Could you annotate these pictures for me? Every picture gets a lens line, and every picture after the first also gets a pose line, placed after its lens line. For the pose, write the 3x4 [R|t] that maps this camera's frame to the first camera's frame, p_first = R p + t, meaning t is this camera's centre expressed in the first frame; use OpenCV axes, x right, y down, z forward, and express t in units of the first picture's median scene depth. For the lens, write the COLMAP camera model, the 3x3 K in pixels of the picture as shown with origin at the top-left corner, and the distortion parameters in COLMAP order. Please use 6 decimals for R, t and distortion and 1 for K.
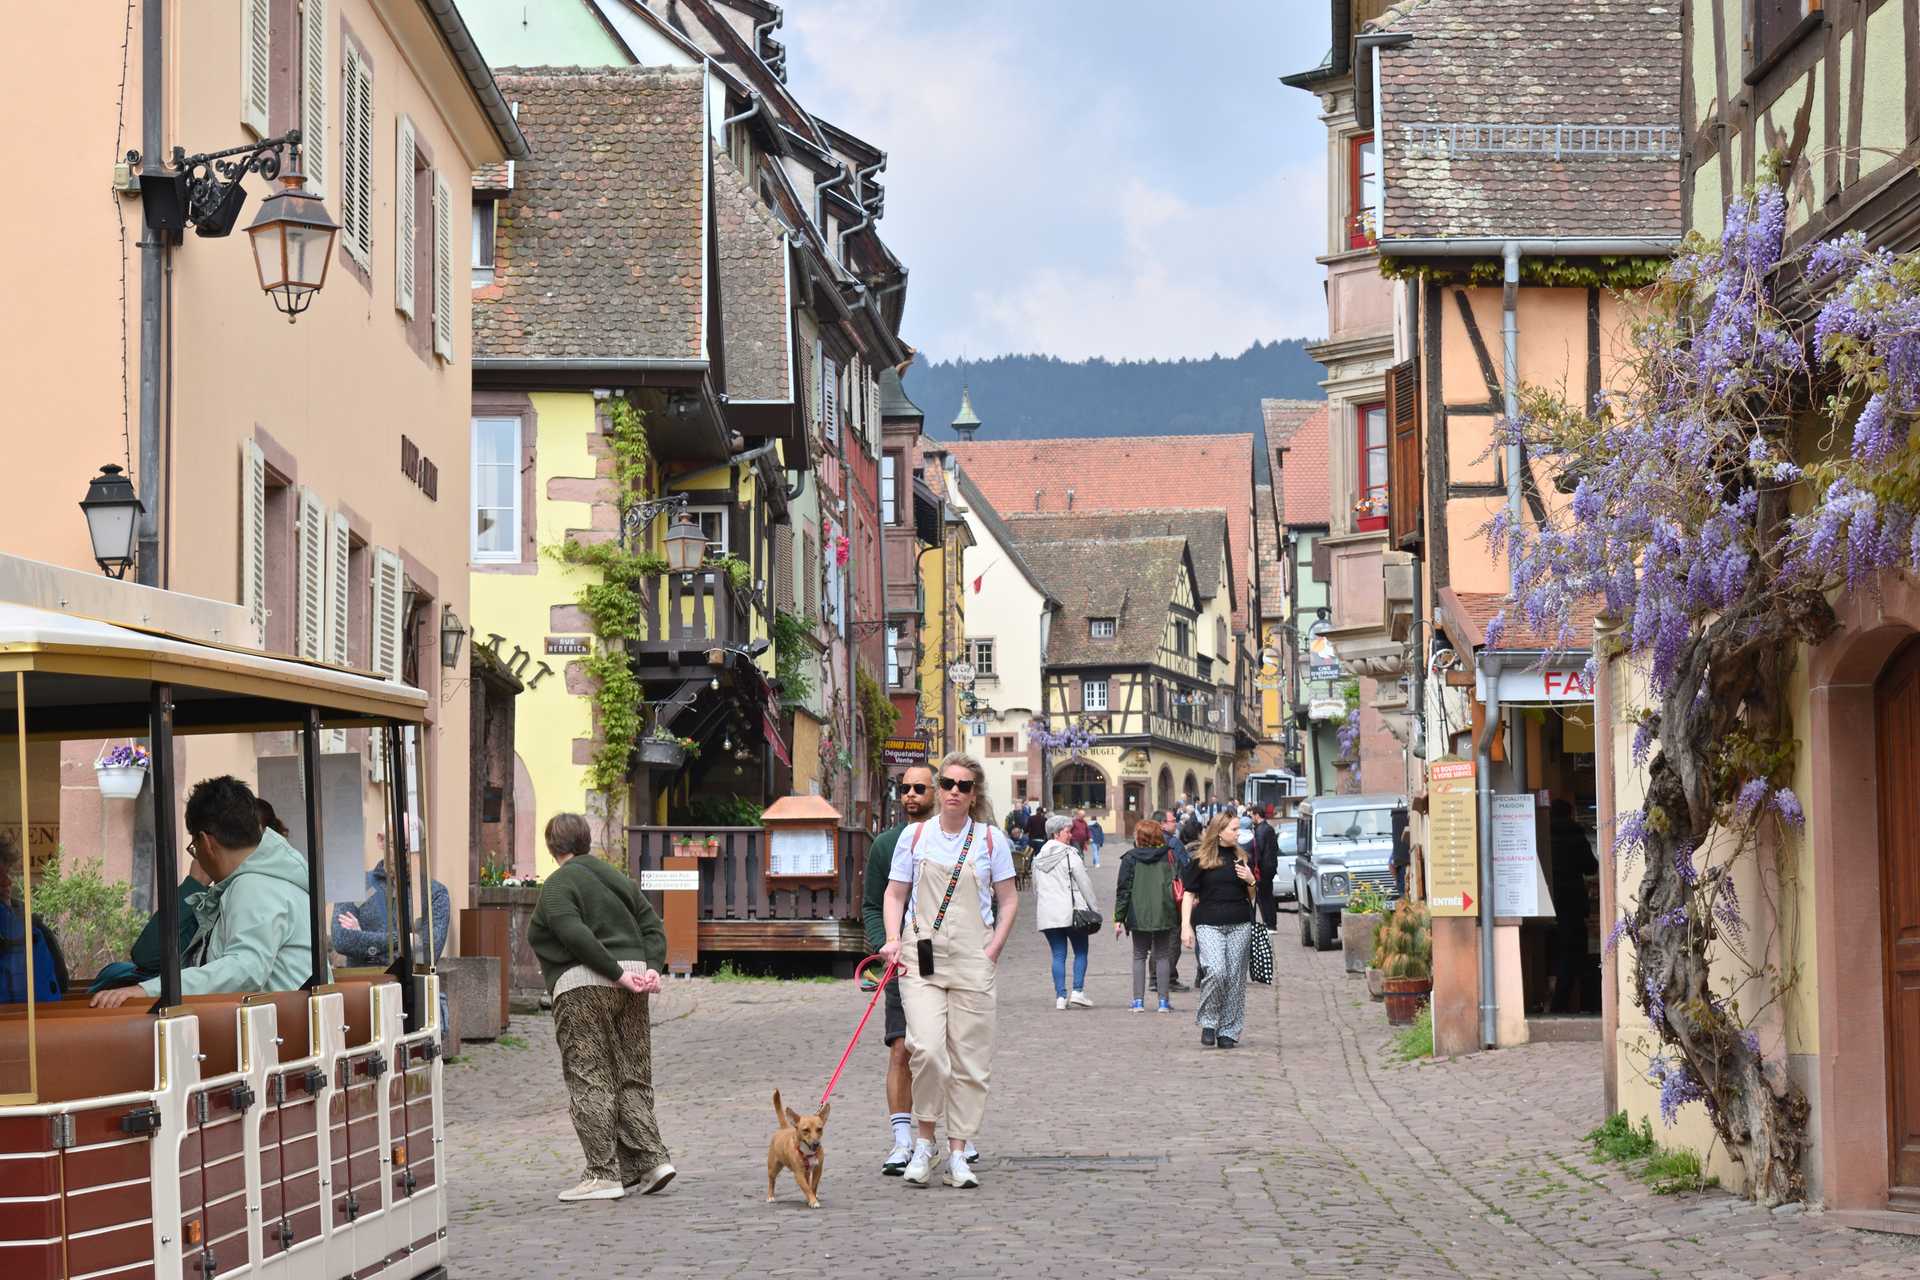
lens RADIAL K [[4409.0, 0, 960.0], [0, 4409.0, 640.0], [0, 0, 1]] dist [0.060500, 0.003493]
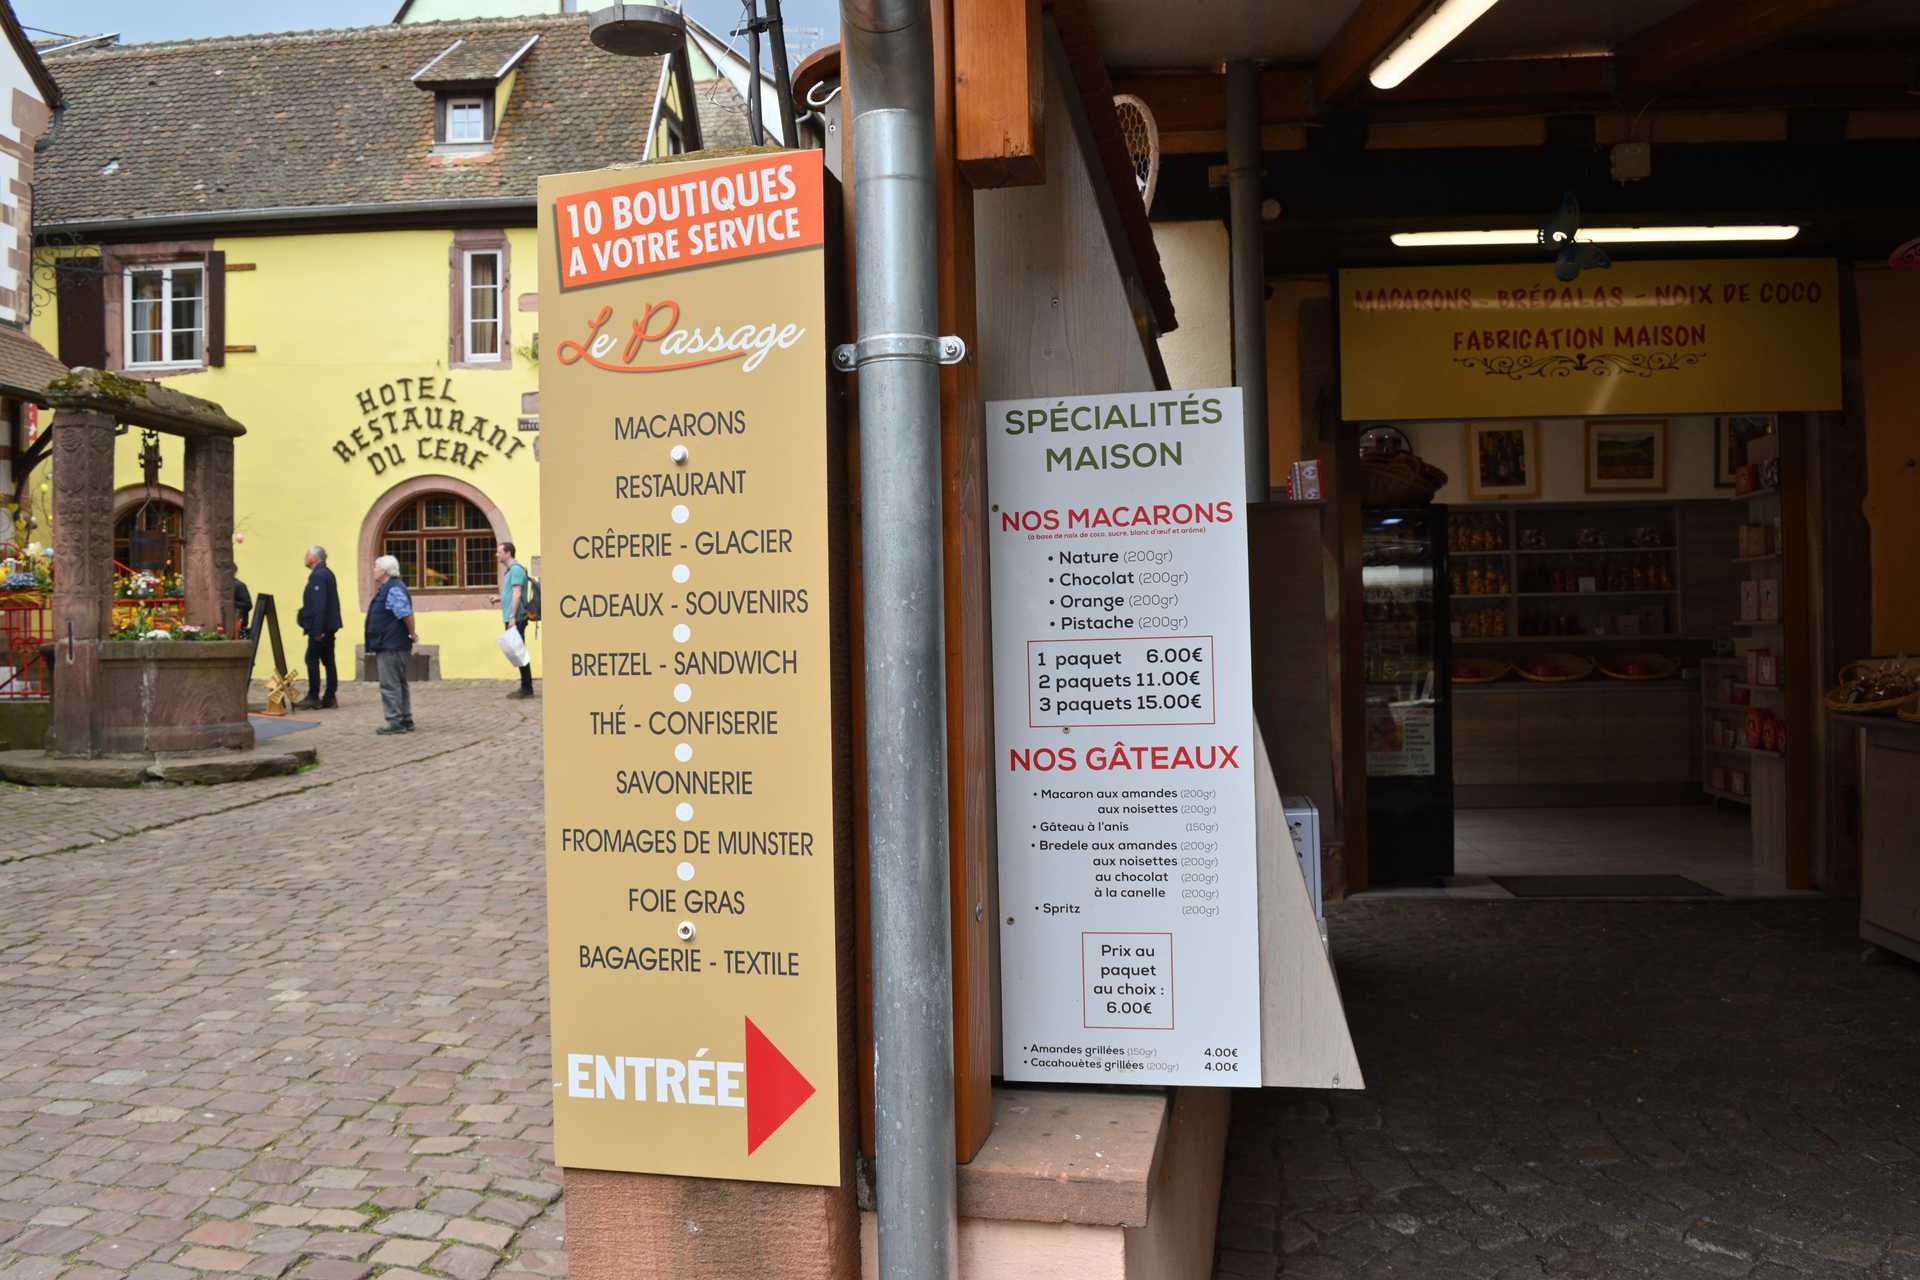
lens RADIAL K [[1505.3, 0, 960.0], [0, 1505.3, 640.0], [0, 0, 1]] dist [-0.094822, 0.014565]
pose [[0.995140, -0.010764, -0.097884, 0.076428], [0.020424, 0.994955, 0.098224, 0.023761], [0.096333, -0.099746, 0.990339, 0.575625]]
